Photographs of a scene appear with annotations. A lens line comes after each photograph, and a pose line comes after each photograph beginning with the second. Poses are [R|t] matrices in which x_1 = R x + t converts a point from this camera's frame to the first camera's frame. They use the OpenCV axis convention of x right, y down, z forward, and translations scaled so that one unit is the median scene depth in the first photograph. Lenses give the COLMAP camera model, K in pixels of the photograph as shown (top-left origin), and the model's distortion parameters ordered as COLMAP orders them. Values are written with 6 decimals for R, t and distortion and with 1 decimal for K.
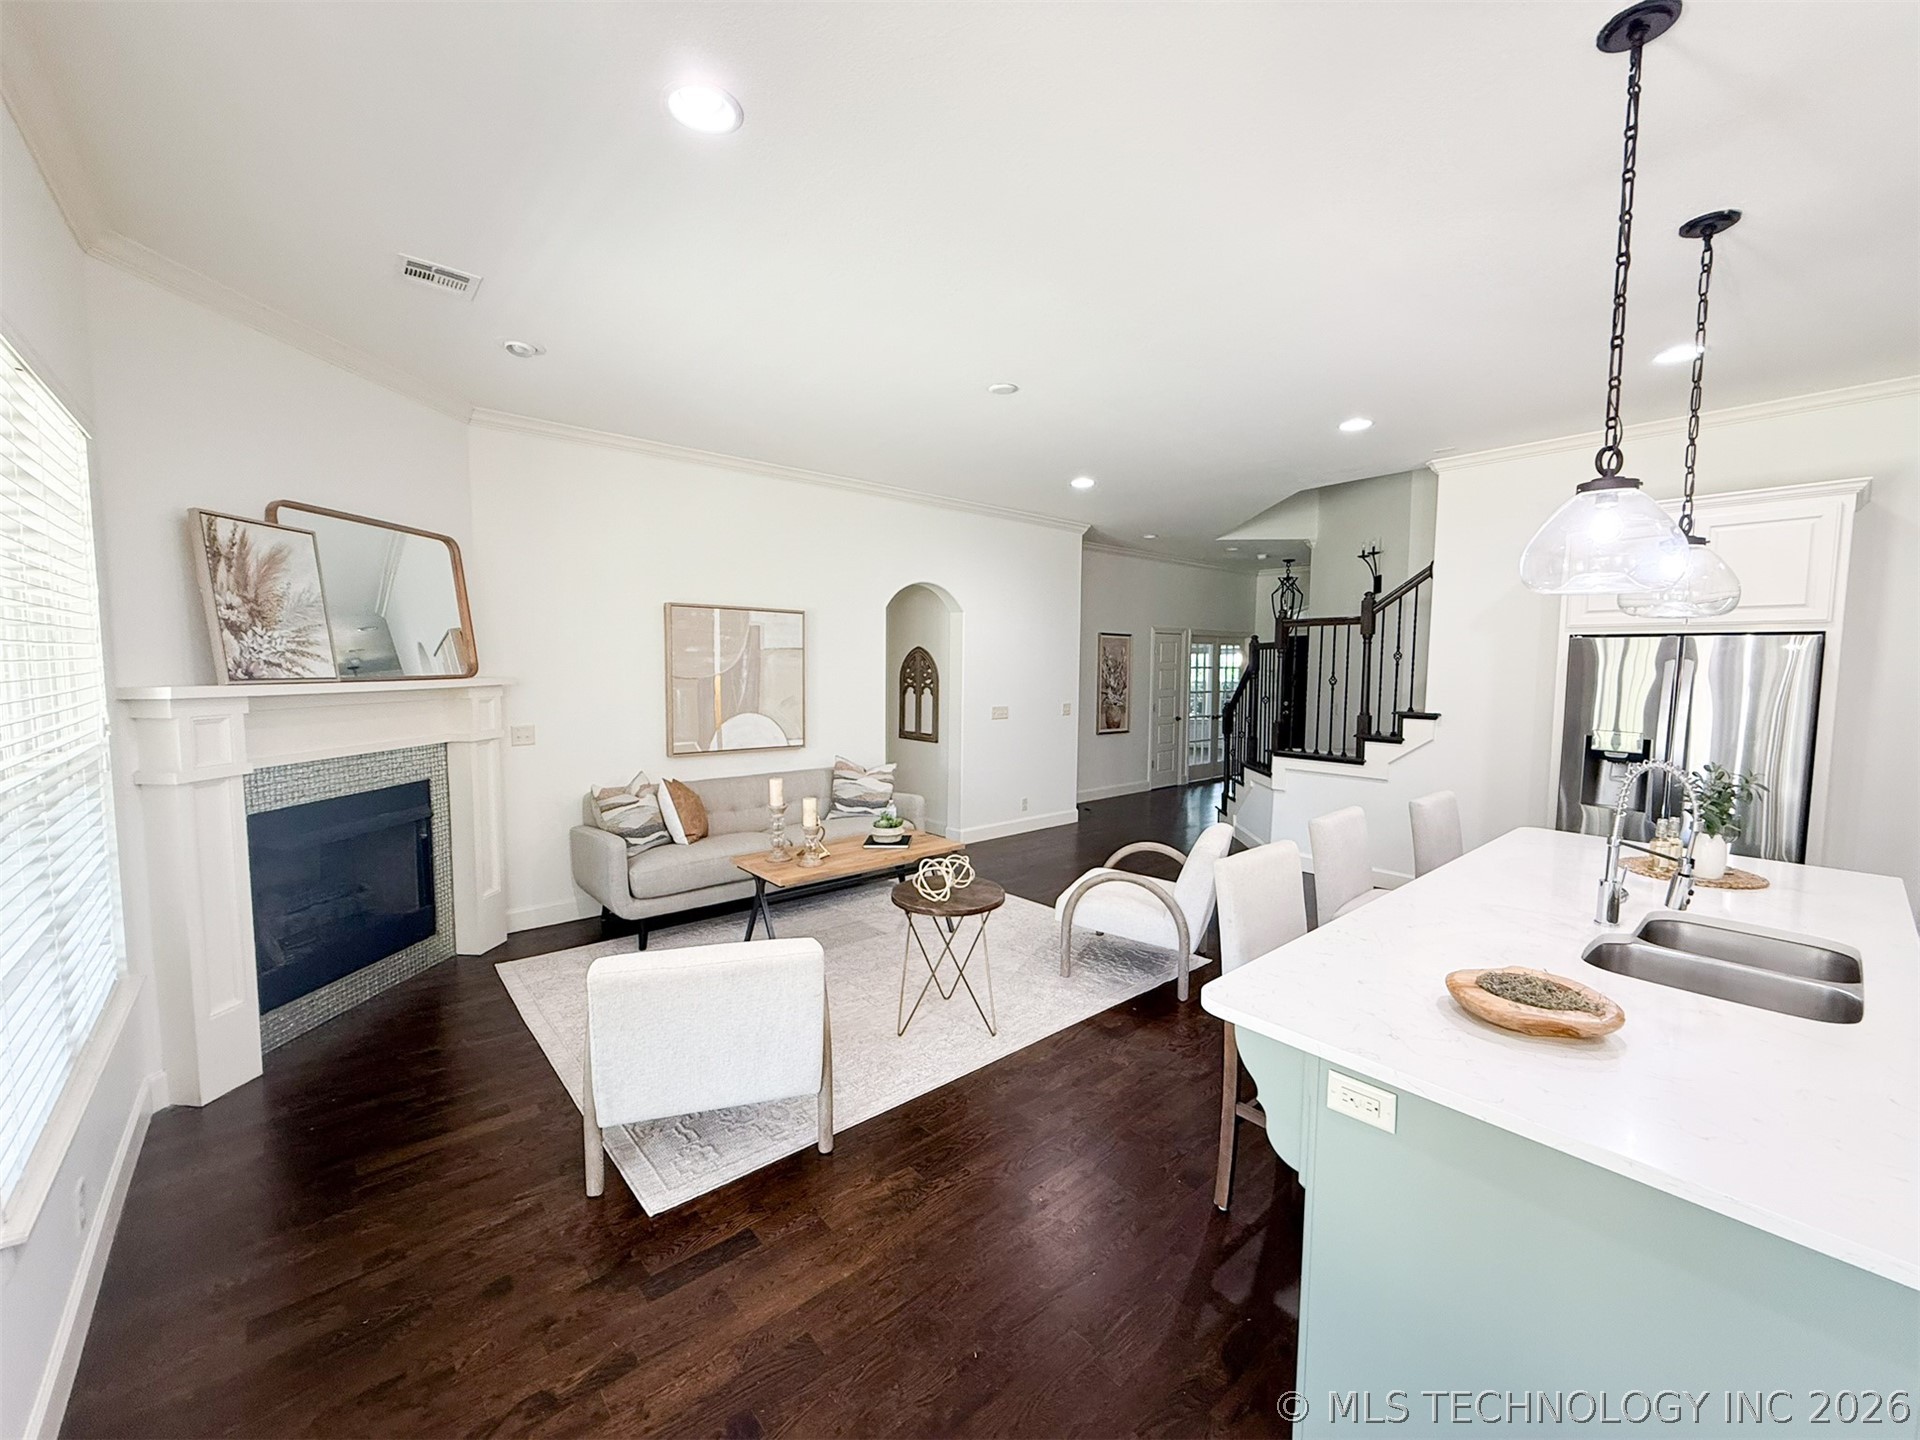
lens RADIAL K [[767.4, 0, 960.0], [0, 767.4, 720.0], [0, 0, 1]] dist [-0.000811, -0.000079]
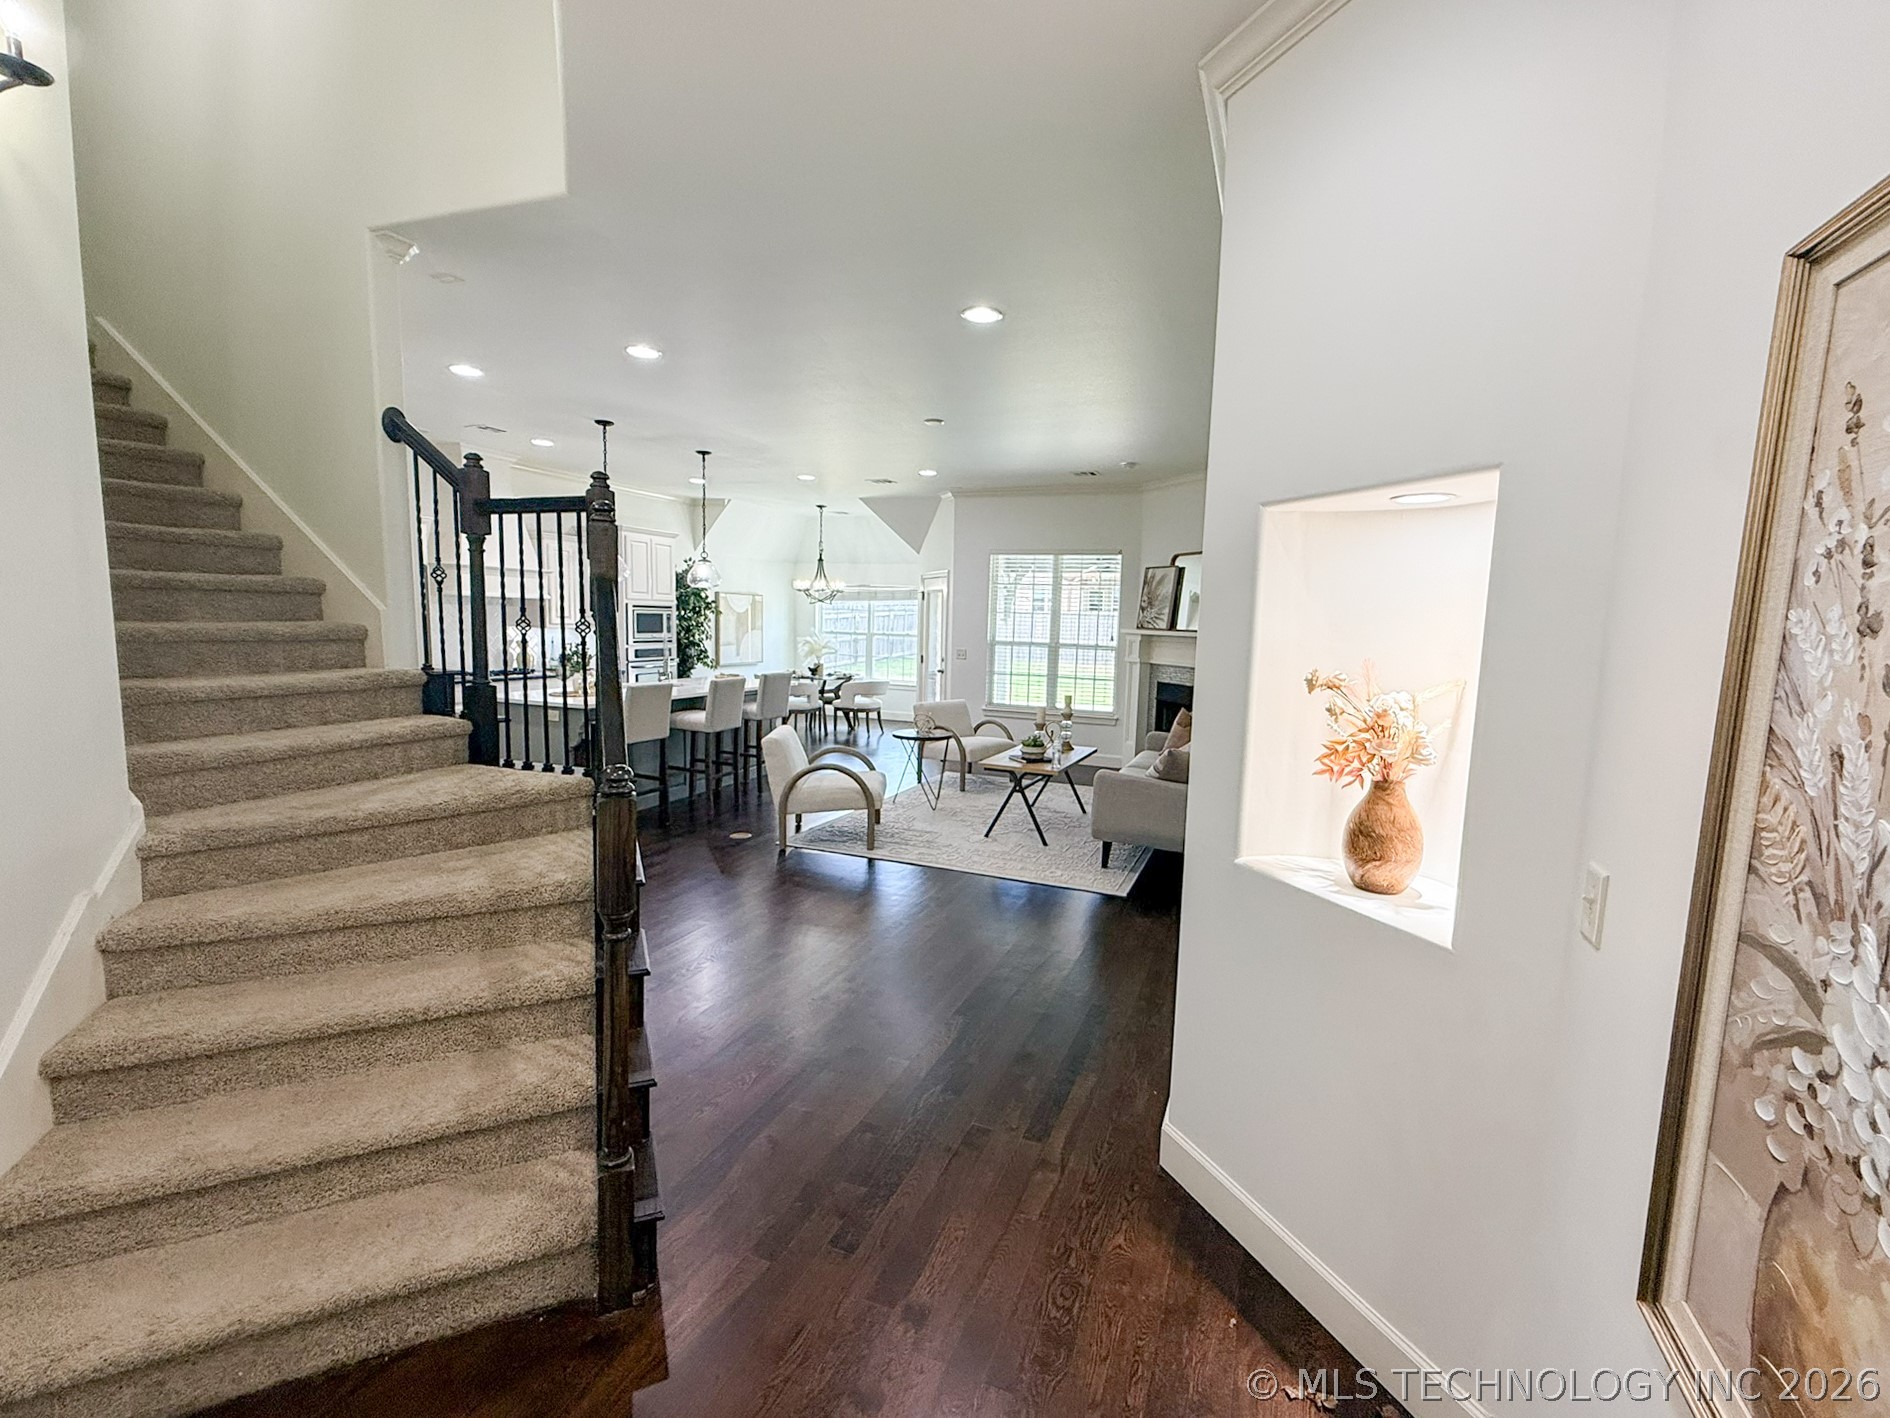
lens RADIAL K [[816.8, 0, 984.4], [0, 816.8, 720.2], [0, 0, 1]] dist [0.001200, 0.000029]
pose [[-0.872099, 0.024154, -0.488733, 0.966175], [-0.075058, 0.980358, 0.182384, -0.213660], [0.483539, 0.195740, -0.853156, 3.205312]]
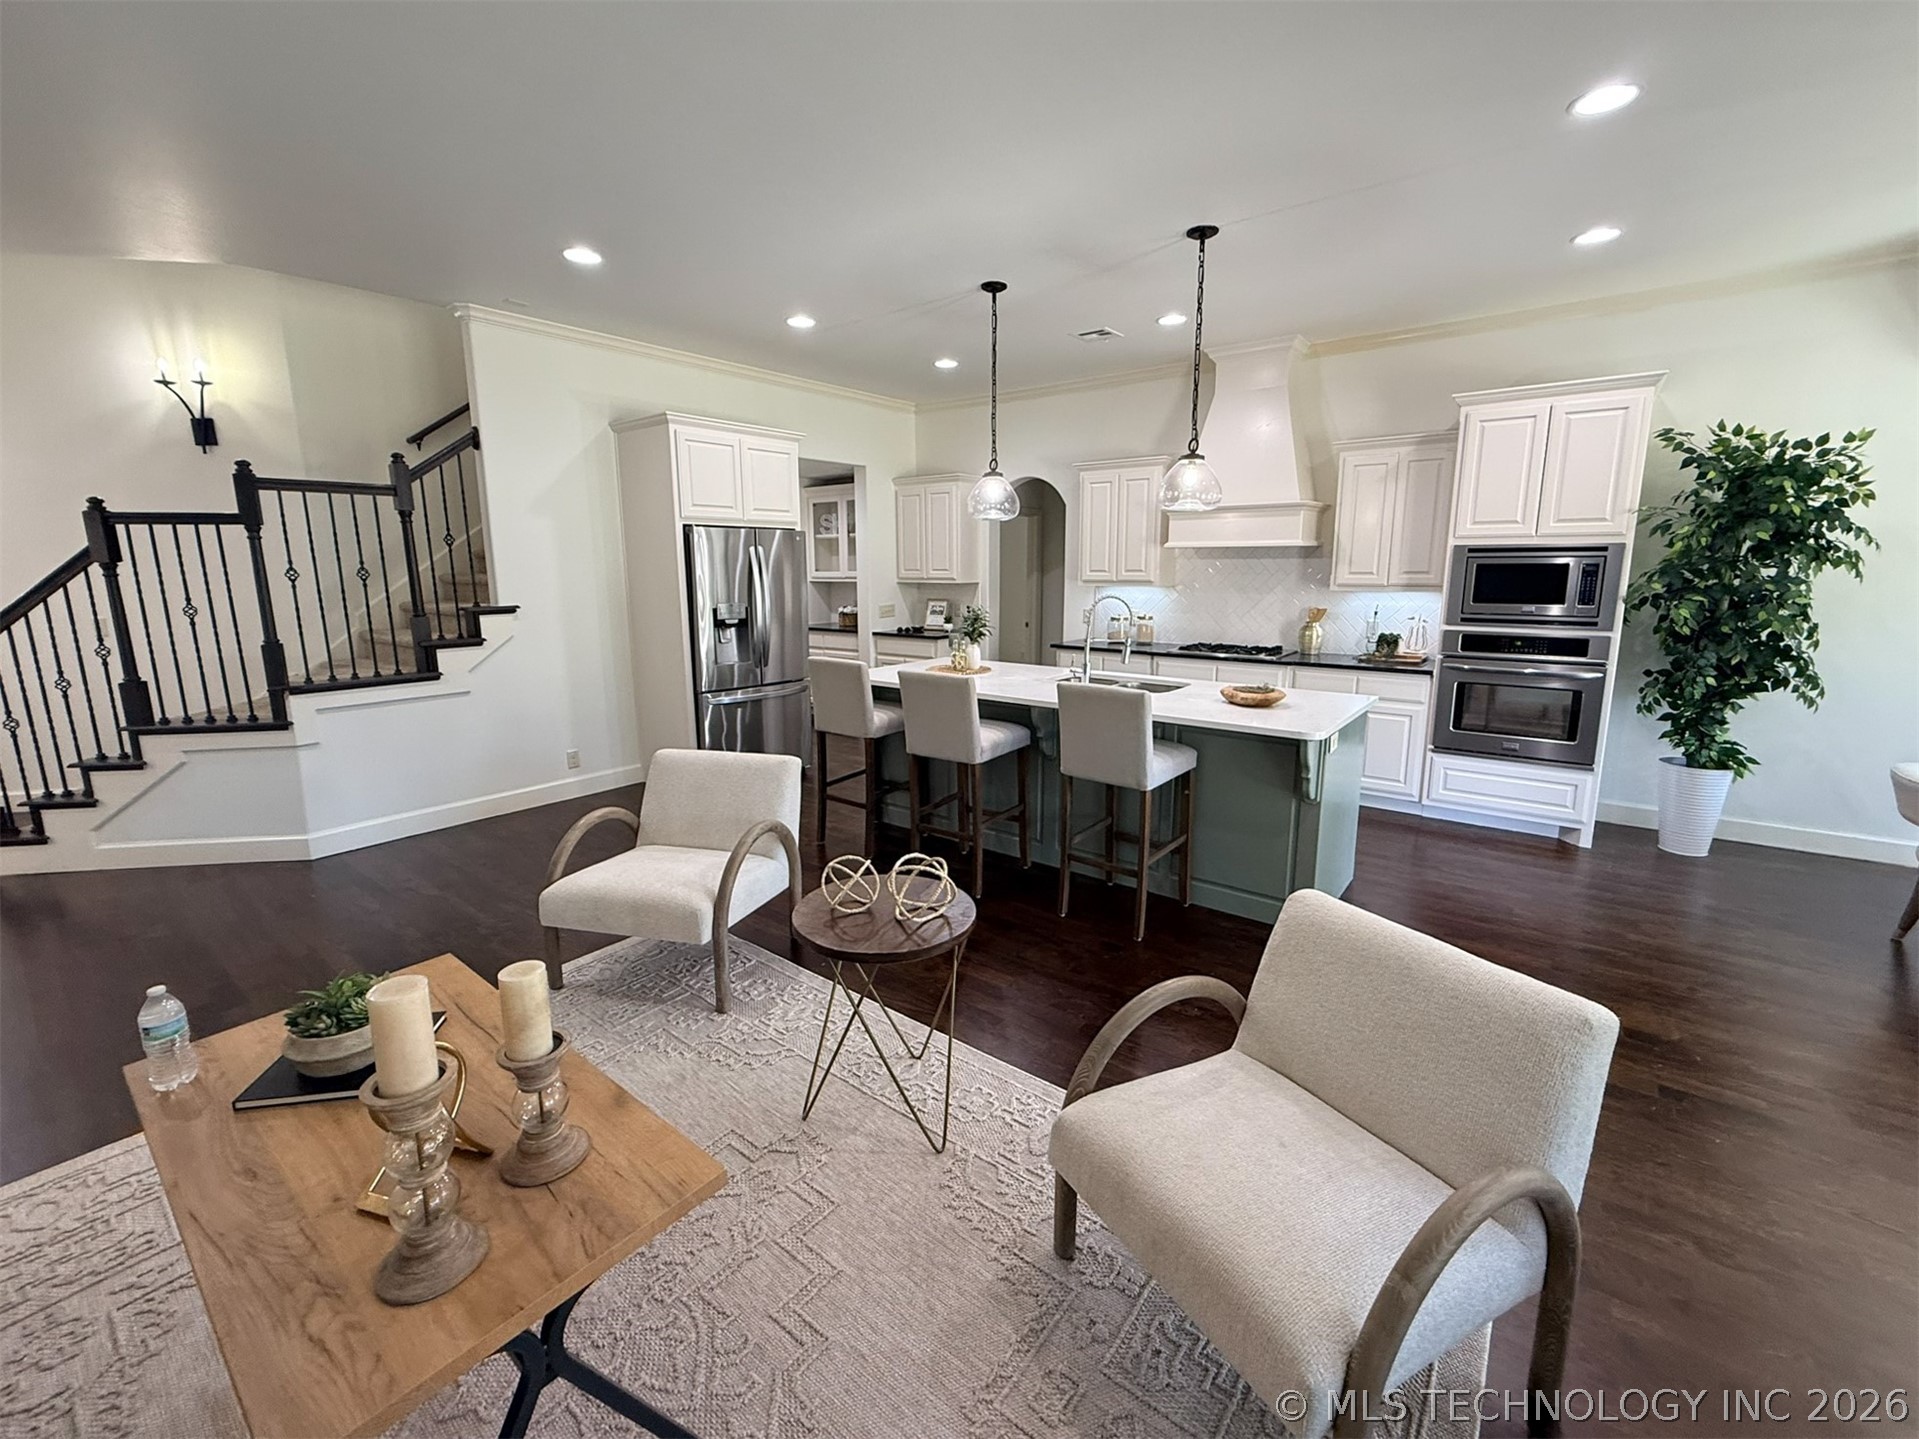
lens RADIAL K [[776.6, 0, 959.5], [0, 776.6, 719.5], [0, 0, 1]] dist [0.000608, -0.000047]
pose [[-0.198496, -0.200061, 0.959466, -0.686071], [0.077686, 0.972654, 0.218882, -0.067509], [-0.977018, 0.117984, -0.177526, 1.189719]]
